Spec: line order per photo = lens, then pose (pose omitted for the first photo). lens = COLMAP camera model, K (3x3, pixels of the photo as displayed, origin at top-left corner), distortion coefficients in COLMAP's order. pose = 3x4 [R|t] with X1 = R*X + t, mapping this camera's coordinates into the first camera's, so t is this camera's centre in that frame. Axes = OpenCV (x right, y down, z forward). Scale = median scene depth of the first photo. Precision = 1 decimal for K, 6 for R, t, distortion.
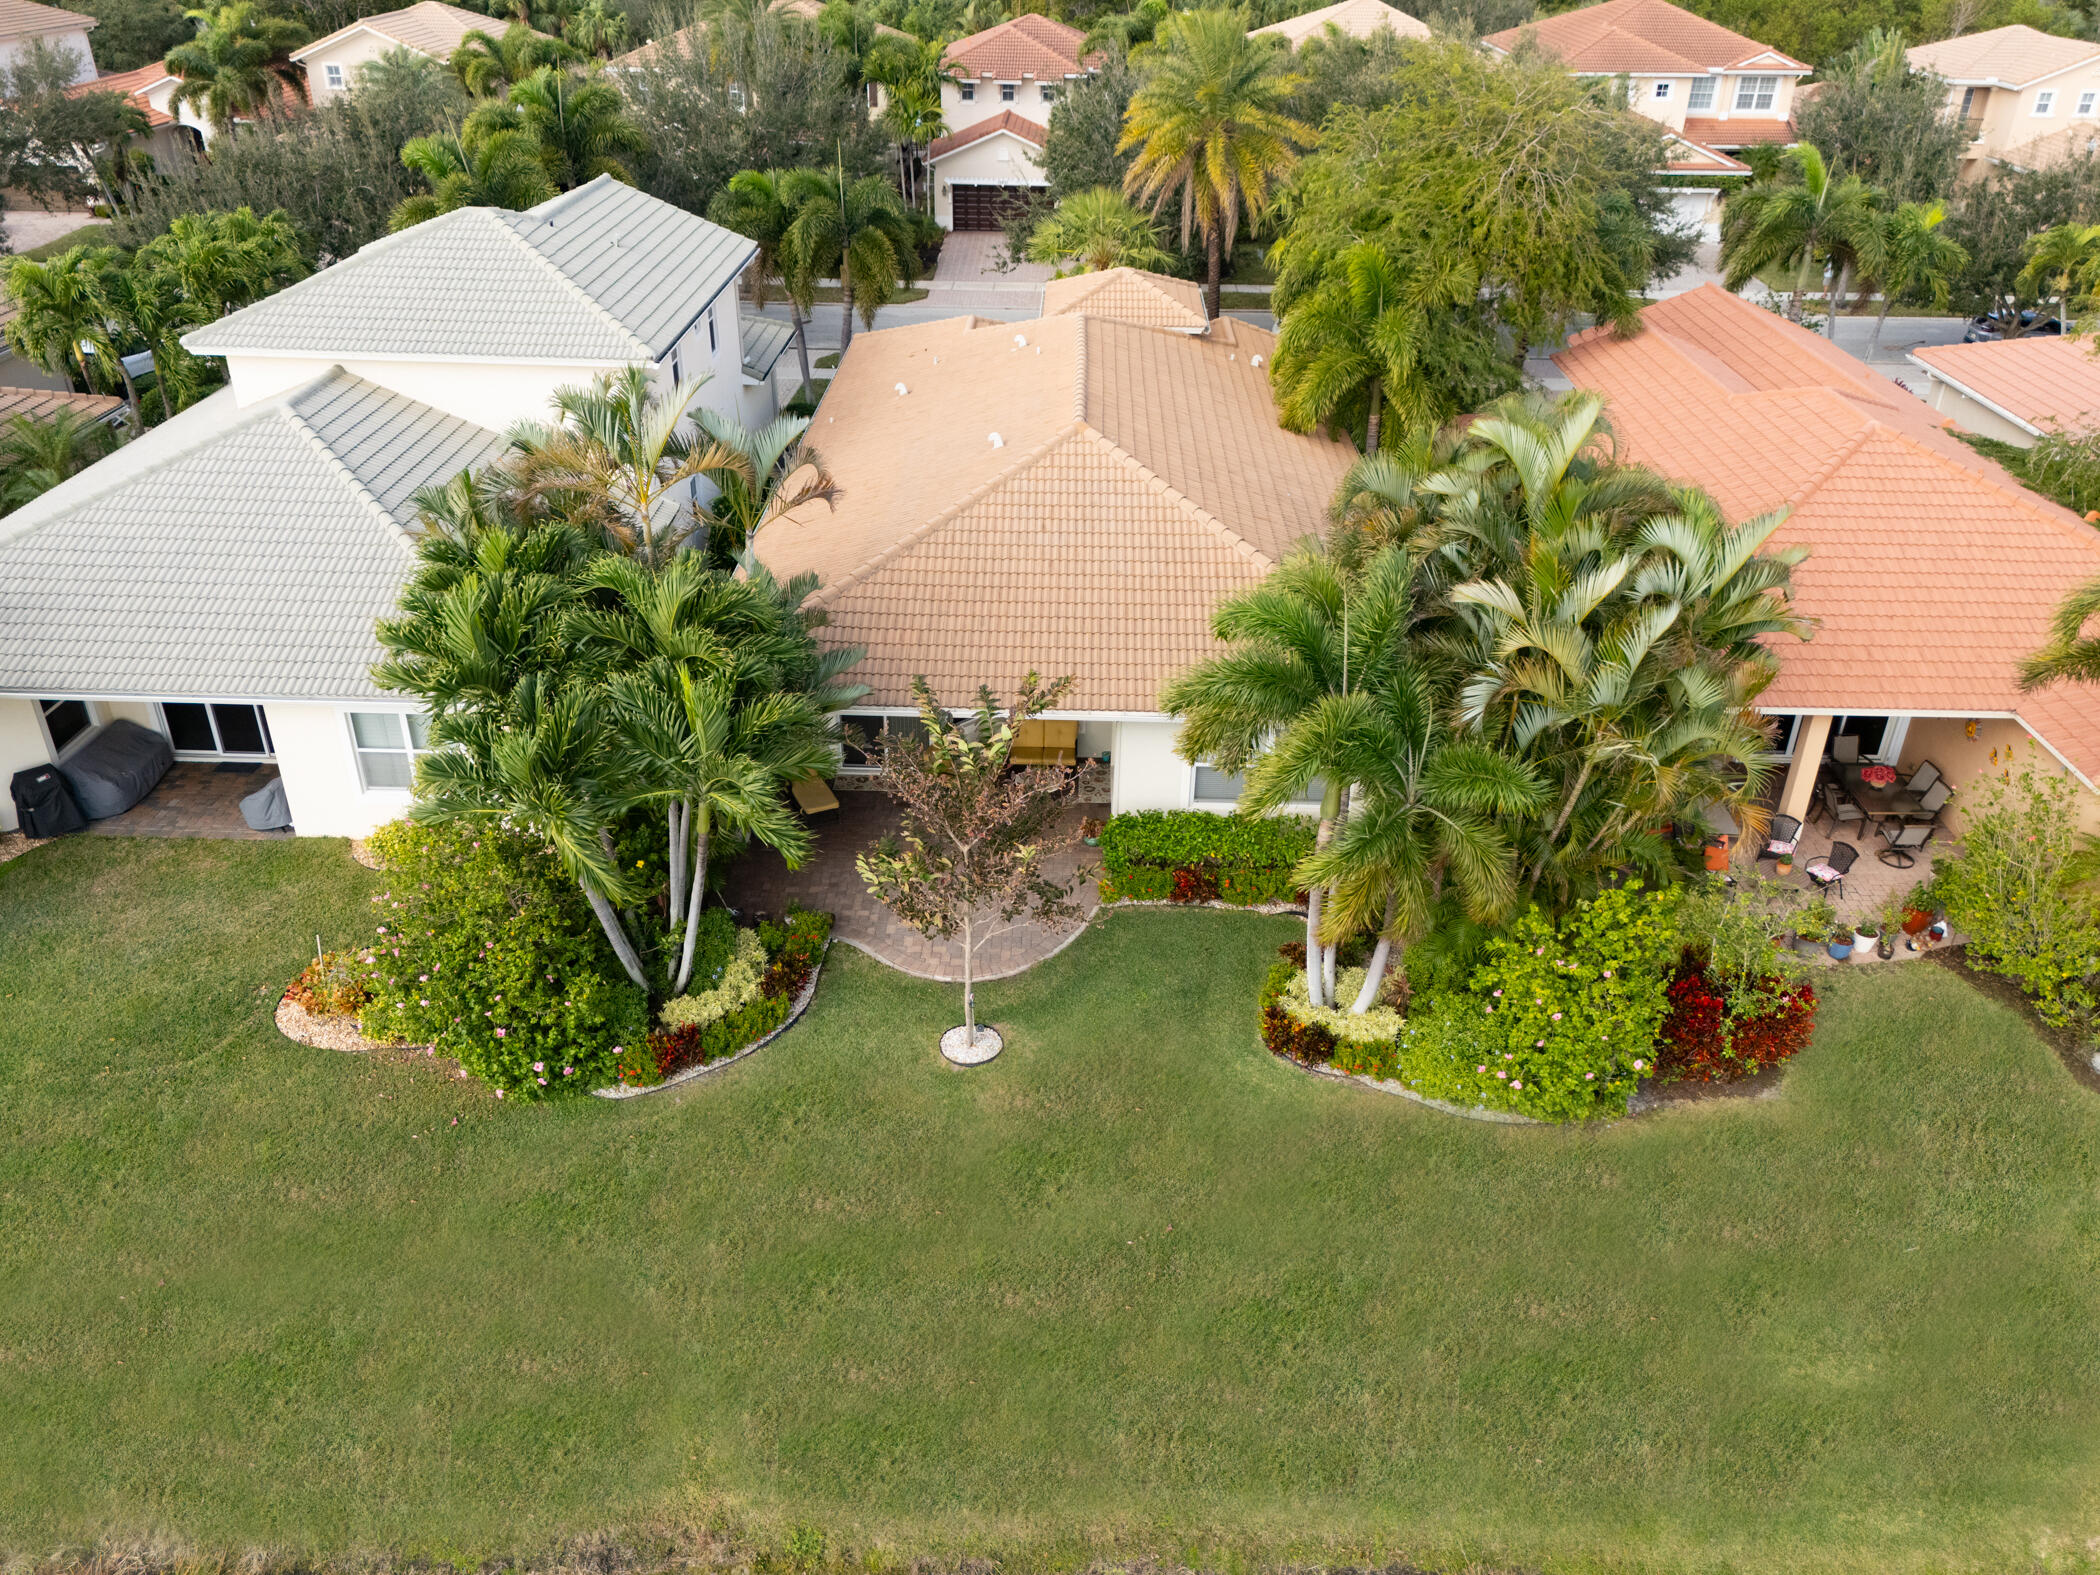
lens RADIAL K [[1490.5, 0, 1048.4], [0, 1490.5, 734.6], [0, 0, 1]] dist [0.050326, -0.001526]
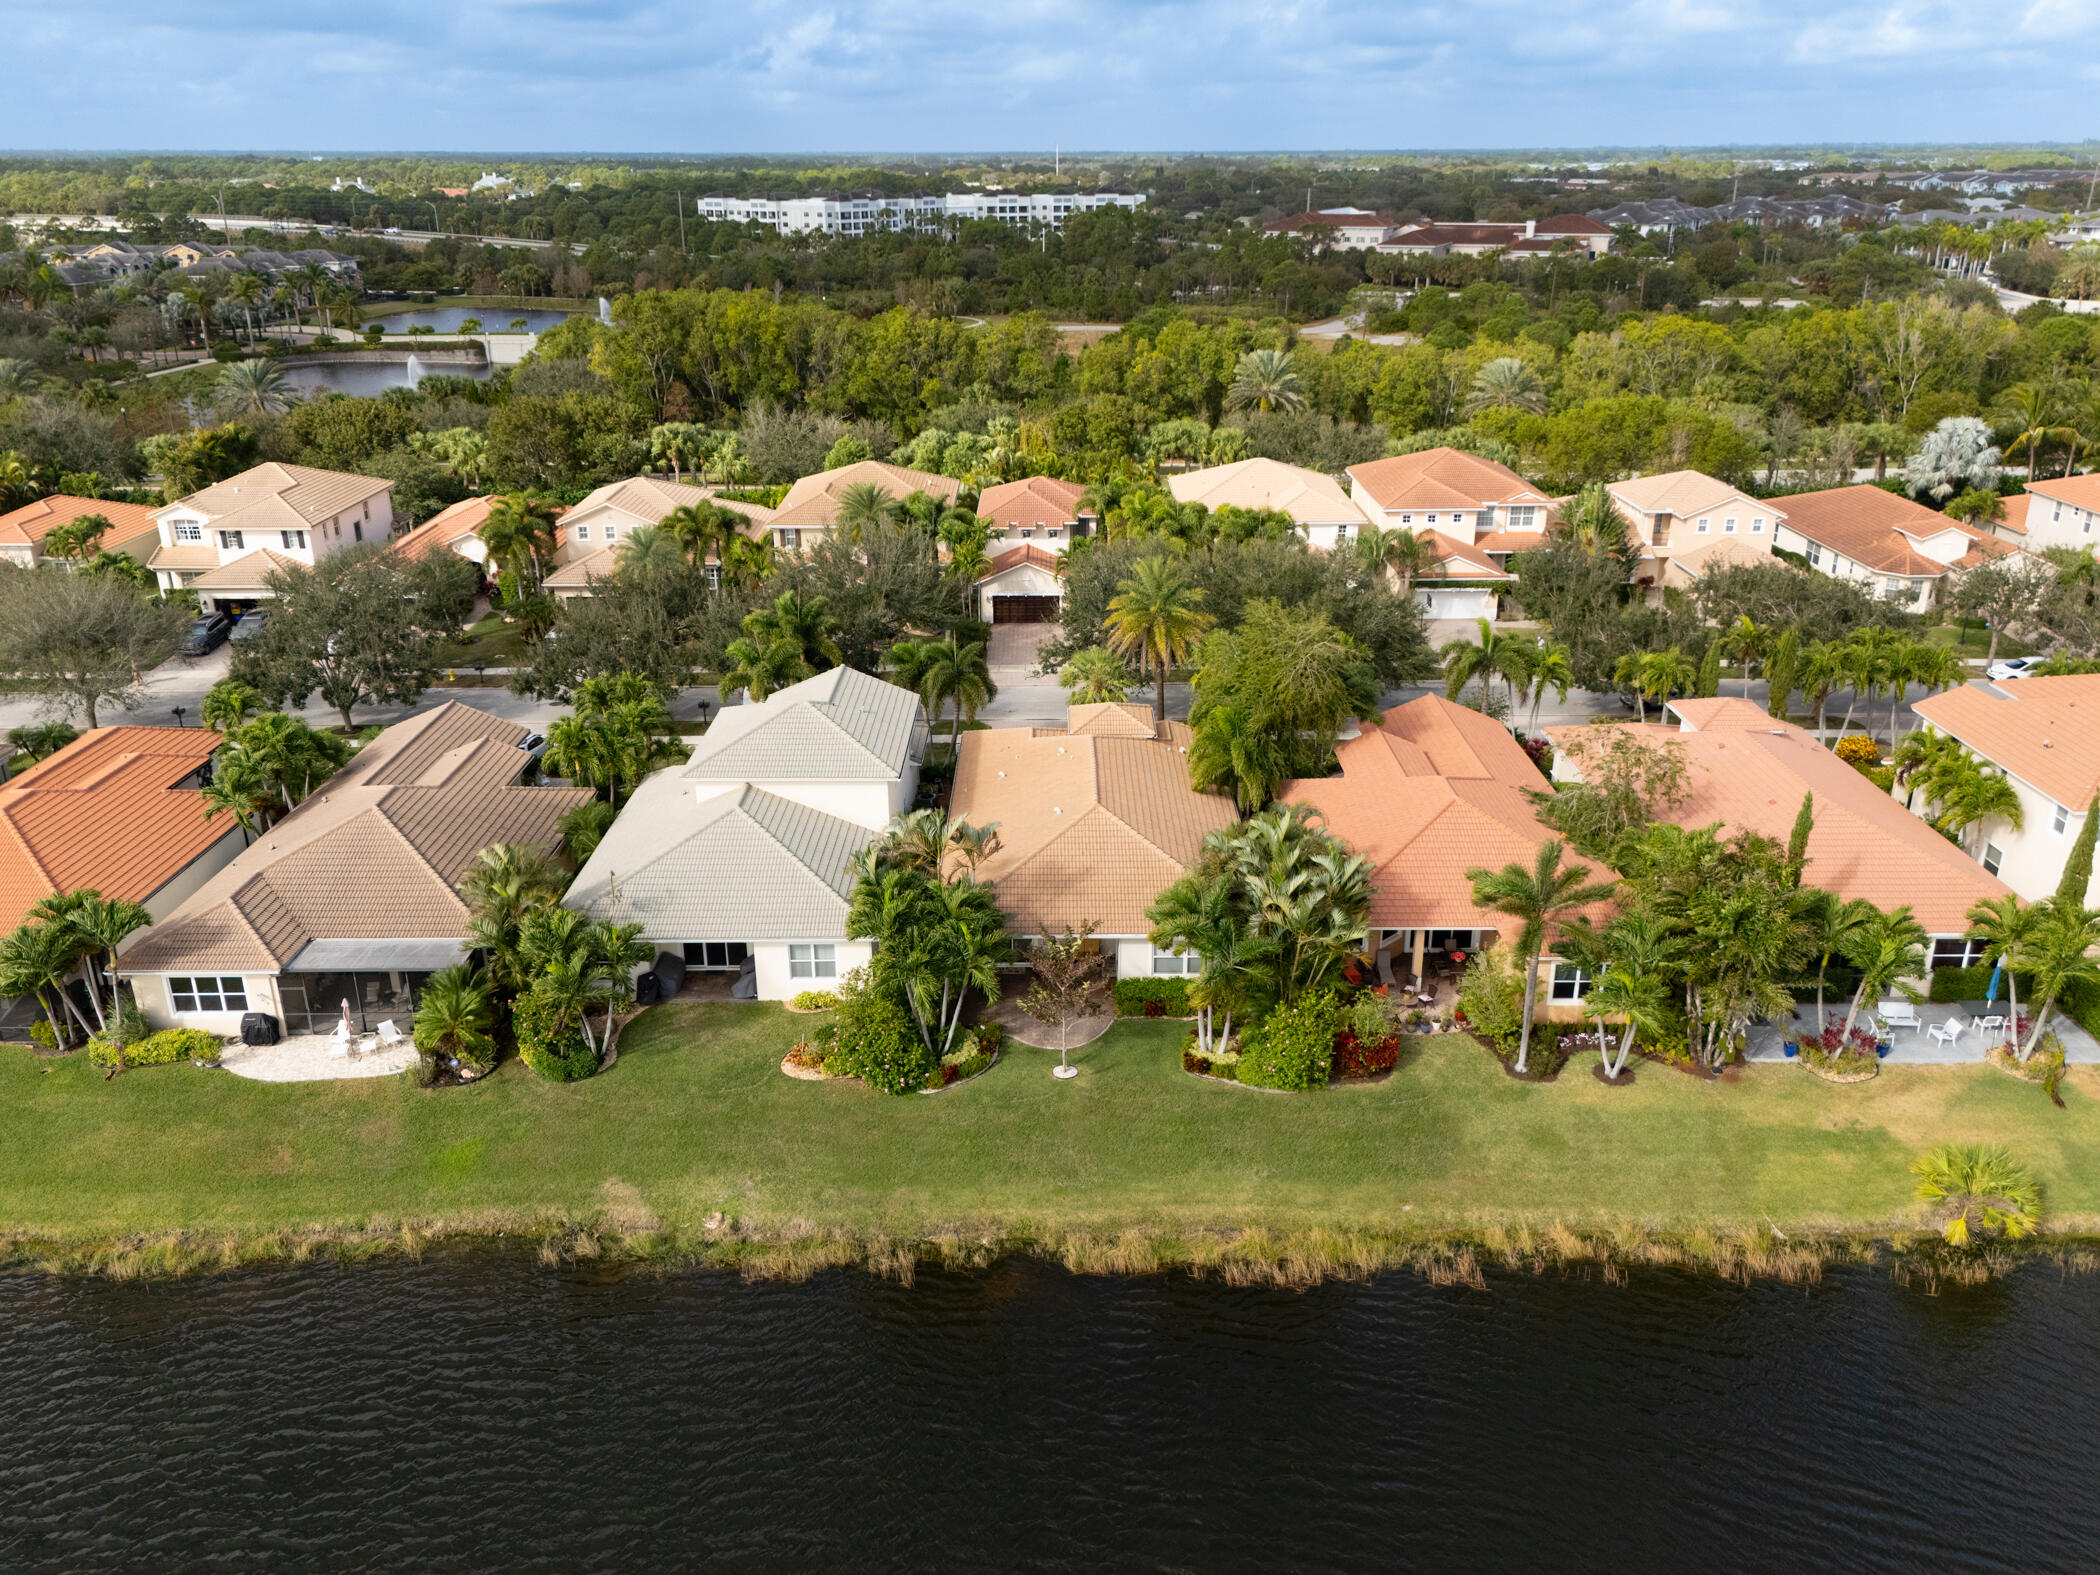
lens RADIAL K [[1490.5, 0, 1048.4], [0, 1490.5, 734.6], [0, 0, 1]] dist [0.050326, -0.001526]
pose [[0.999614, -0.024504, 0.013068, -0.095106], [0.026251, 0.987289, -0.156754, 0.042200], [-0.009061, 0.157037, 0.987551, -1.480378]]
